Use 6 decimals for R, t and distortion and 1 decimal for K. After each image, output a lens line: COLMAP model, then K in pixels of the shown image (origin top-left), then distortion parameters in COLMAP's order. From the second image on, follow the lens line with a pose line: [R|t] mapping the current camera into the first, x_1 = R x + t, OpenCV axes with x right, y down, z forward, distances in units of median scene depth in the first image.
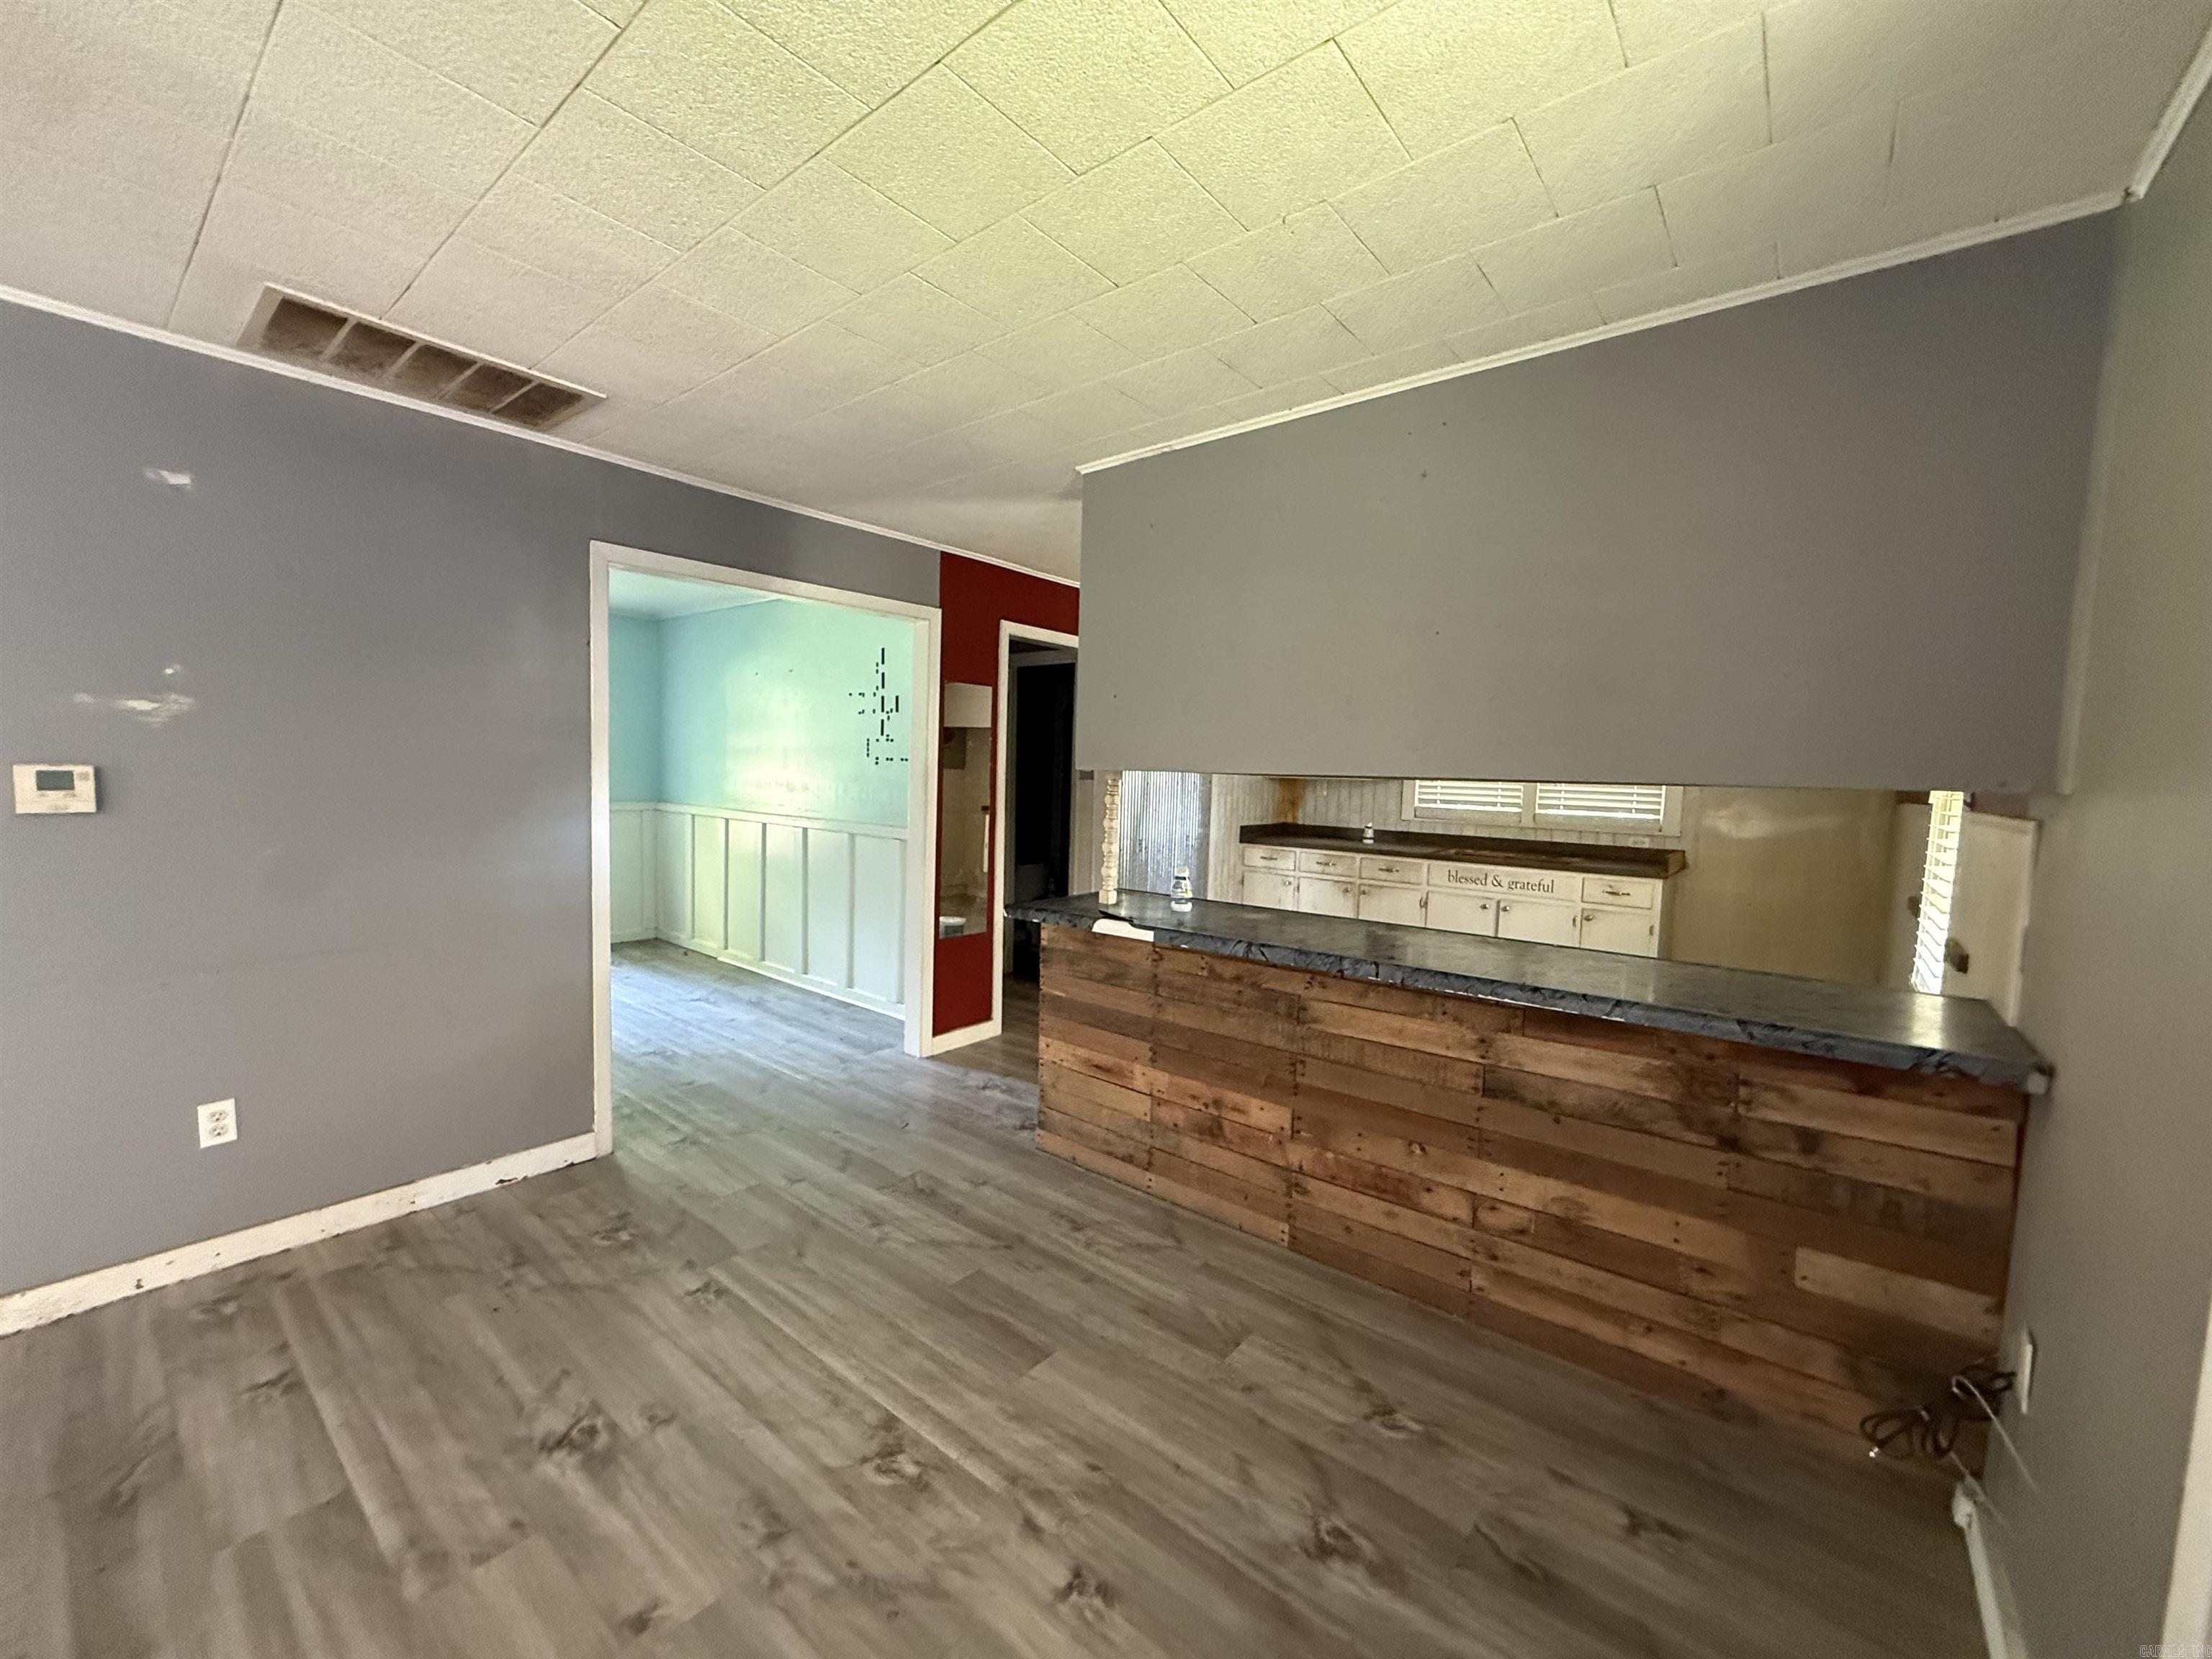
lens RADIAL K [[881.1, 0, 1100.5], [0, 881.1, 830.7], [0, 0, 1]] dist [0.000057, -0.000219]
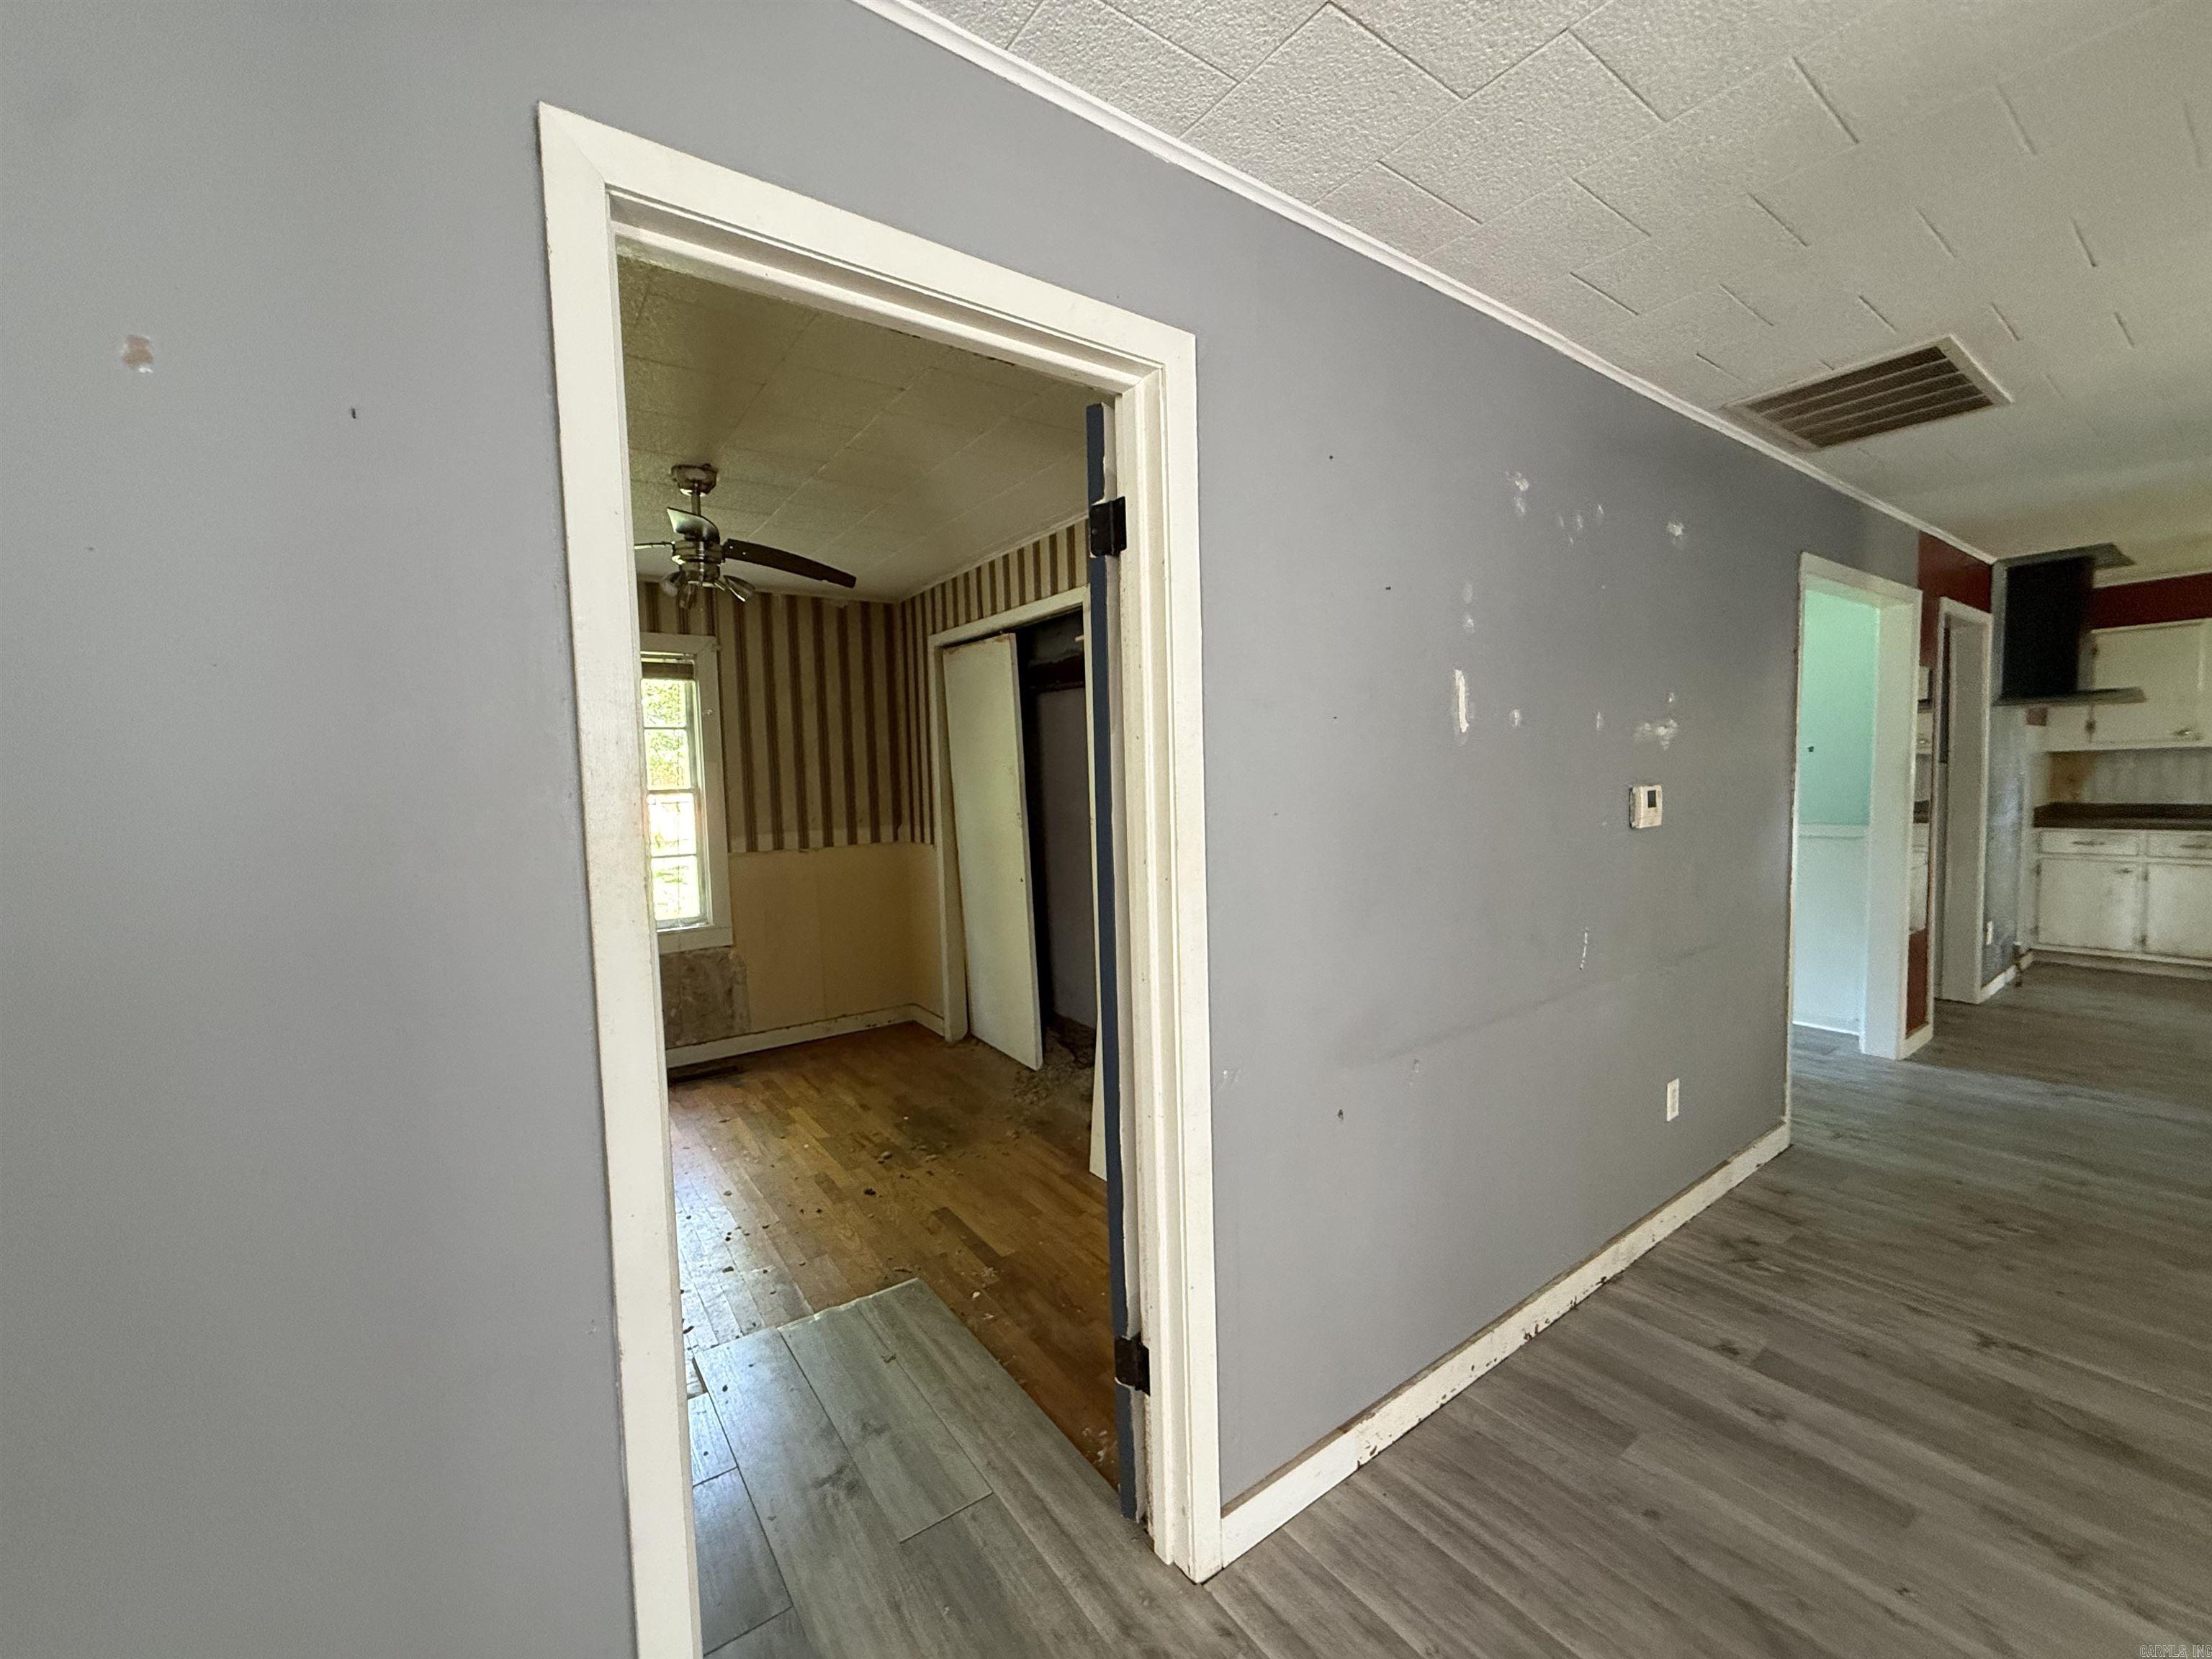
lens RADIAL K [[881.1, 0, 1095.4], [0, 881.1, 826.9], [0, 0, 1]] dist [0.000057, -0.000219]
pose [[0.962064, -0.040300, -0.269832, -1.155013], [0.037929, 0.999182, -0.013995, -0.022793], [0.270175, 0.003229, 0.962806, -0.234166]]
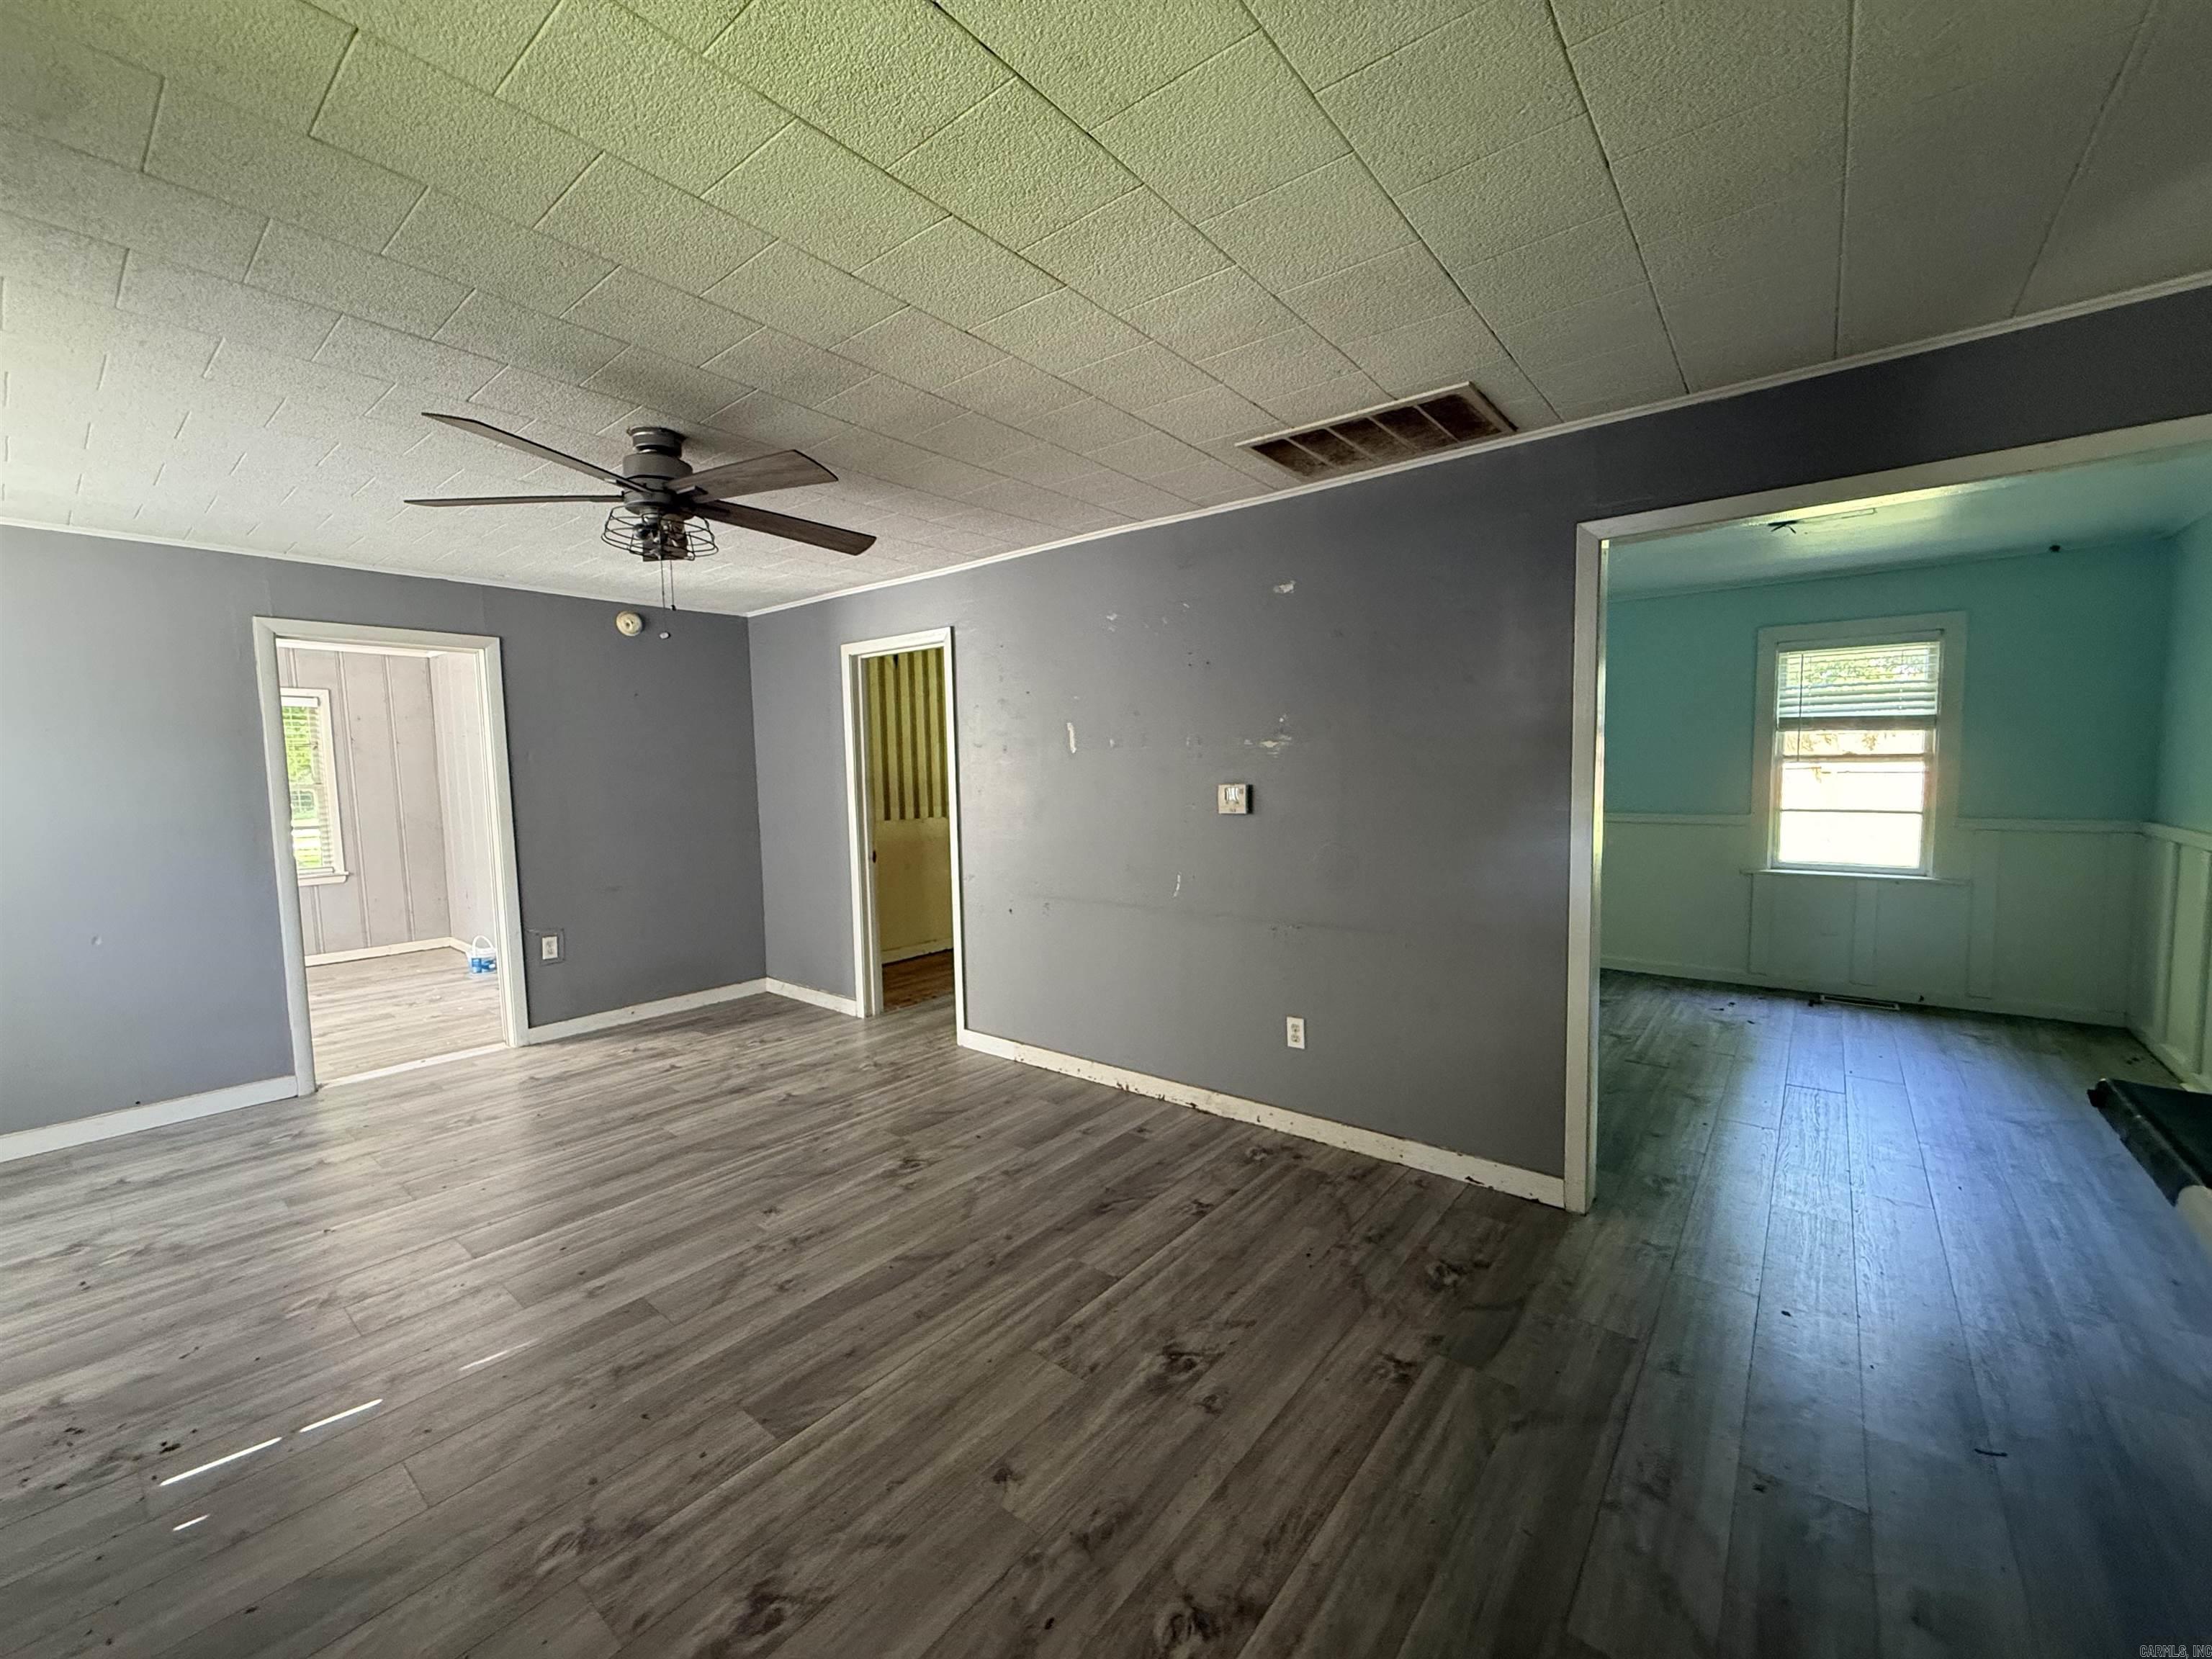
lens RADIAL K [[881.1, 0, 1098.2], [0, 881.1, 830.7], [0, 0, 1]] dist [0.000057, -0.000219]
pose [[0.000222, 0.043237, -0.999065, 0.340969], [-0.050536, 0.997789, 0.043171, -0.033586], [0.998722, 0.050479, 0.002406, 0.546197]]
